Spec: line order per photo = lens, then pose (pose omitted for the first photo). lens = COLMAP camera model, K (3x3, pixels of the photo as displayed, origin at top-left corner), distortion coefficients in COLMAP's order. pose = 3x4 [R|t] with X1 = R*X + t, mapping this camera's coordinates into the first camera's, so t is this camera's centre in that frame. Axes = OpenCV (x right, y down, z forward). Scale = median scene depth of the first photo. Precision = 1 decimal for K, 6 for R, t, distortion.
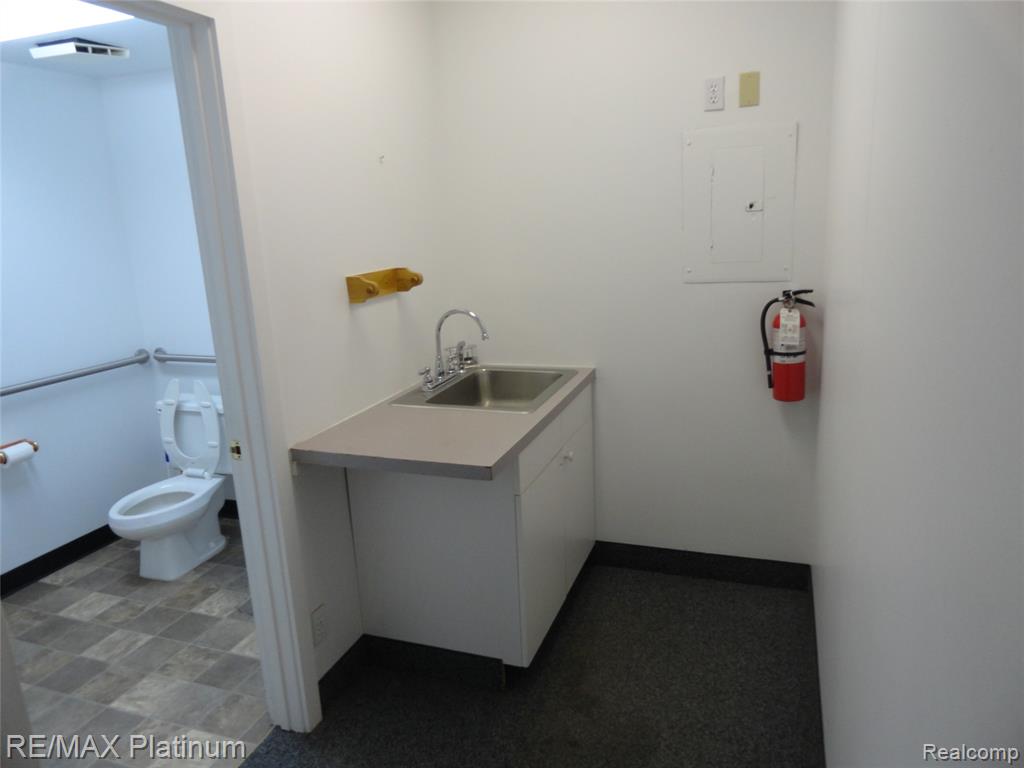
lens RADIAL K [[697.9, 0, 527.3], [0, 697.9, 387.5], [0, 0, 1]] dist [-0.004764, 0.001997]
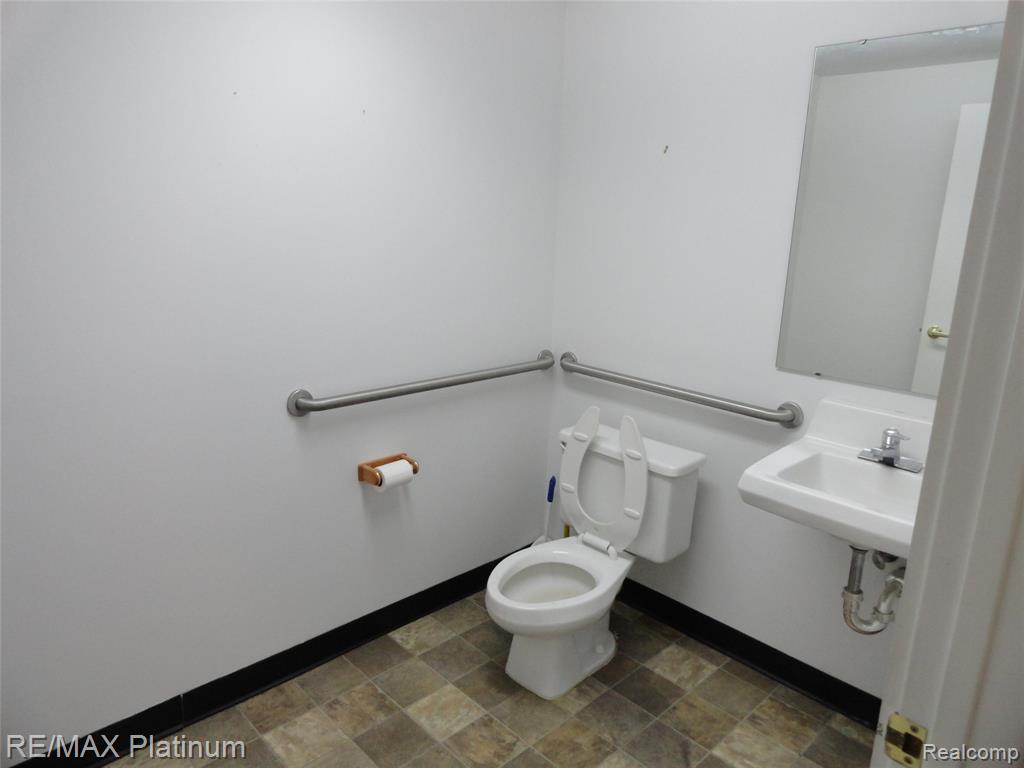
lens RADIAL K [[697.9, 0, 527.3], [0, 697.9, 387.5], [0, 0, 1]] dist [-0.004764, 0.001997]
pose [[0.899452, 0.173952, -0.400908, -0.301335], [-0.173134, 0.984142, 0.038583, -0.048006], [0.401262, 0.034707, 0.915305, 0.346148]]
